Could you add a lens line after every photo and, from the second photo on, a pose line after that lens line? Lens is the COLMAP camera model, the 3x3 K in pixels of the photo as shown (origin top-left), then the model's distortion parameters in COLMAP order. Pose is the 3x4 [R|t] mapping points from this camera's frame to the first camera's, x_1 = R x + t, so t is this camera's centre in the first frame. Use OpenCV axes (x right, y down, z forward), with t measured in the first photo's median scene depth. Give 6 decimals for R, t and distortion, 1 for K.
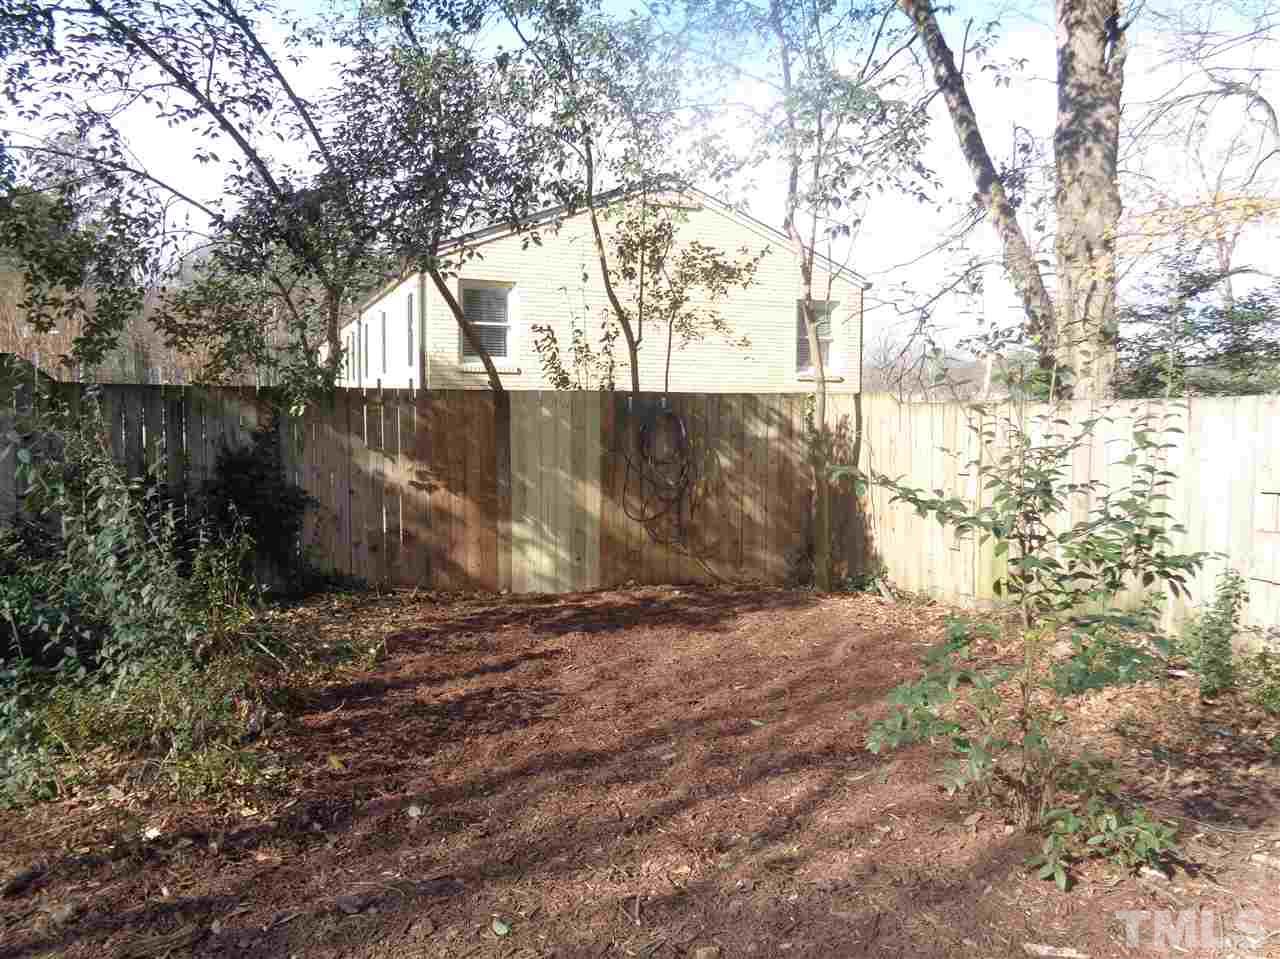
lens RADIAL K [[962.1, 0, 643.6], [0, 962.1, 478.9], [0, 0, 1]] dist [0.002128, -0.002543]
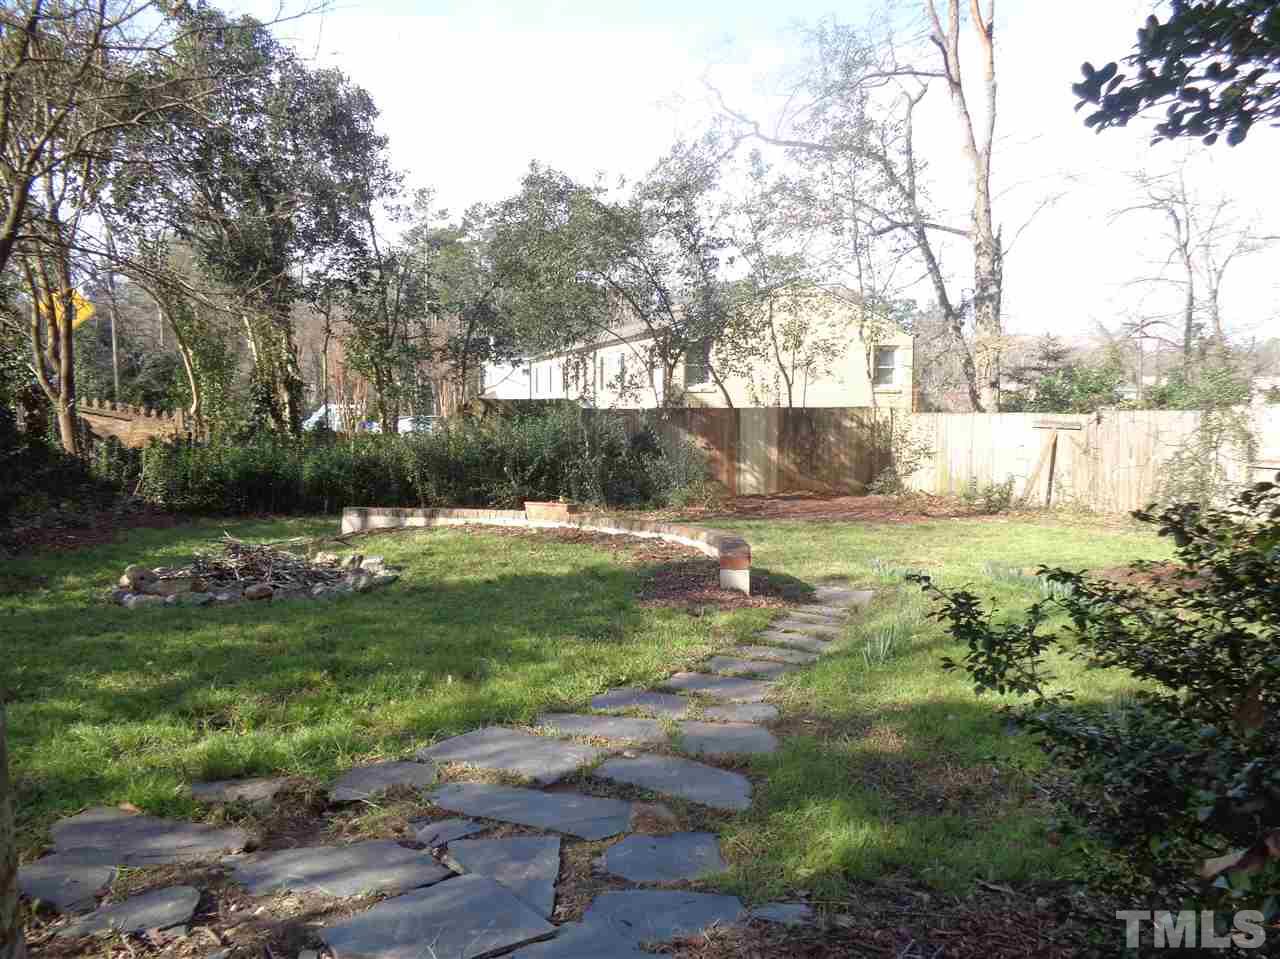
lens RADIAL K [[962.1, 0, 643.6], [0, 962.1, 478.9], [0, 0, 1]] dist [0.002128, -0.002543]
pose [[0.992431, 0.003689, -0.122748, -0.072649], [-0.002083, 0.999911, 0.013202, 0.047706], [0.122786, -0.012847, 0.992350, -1.256328]]
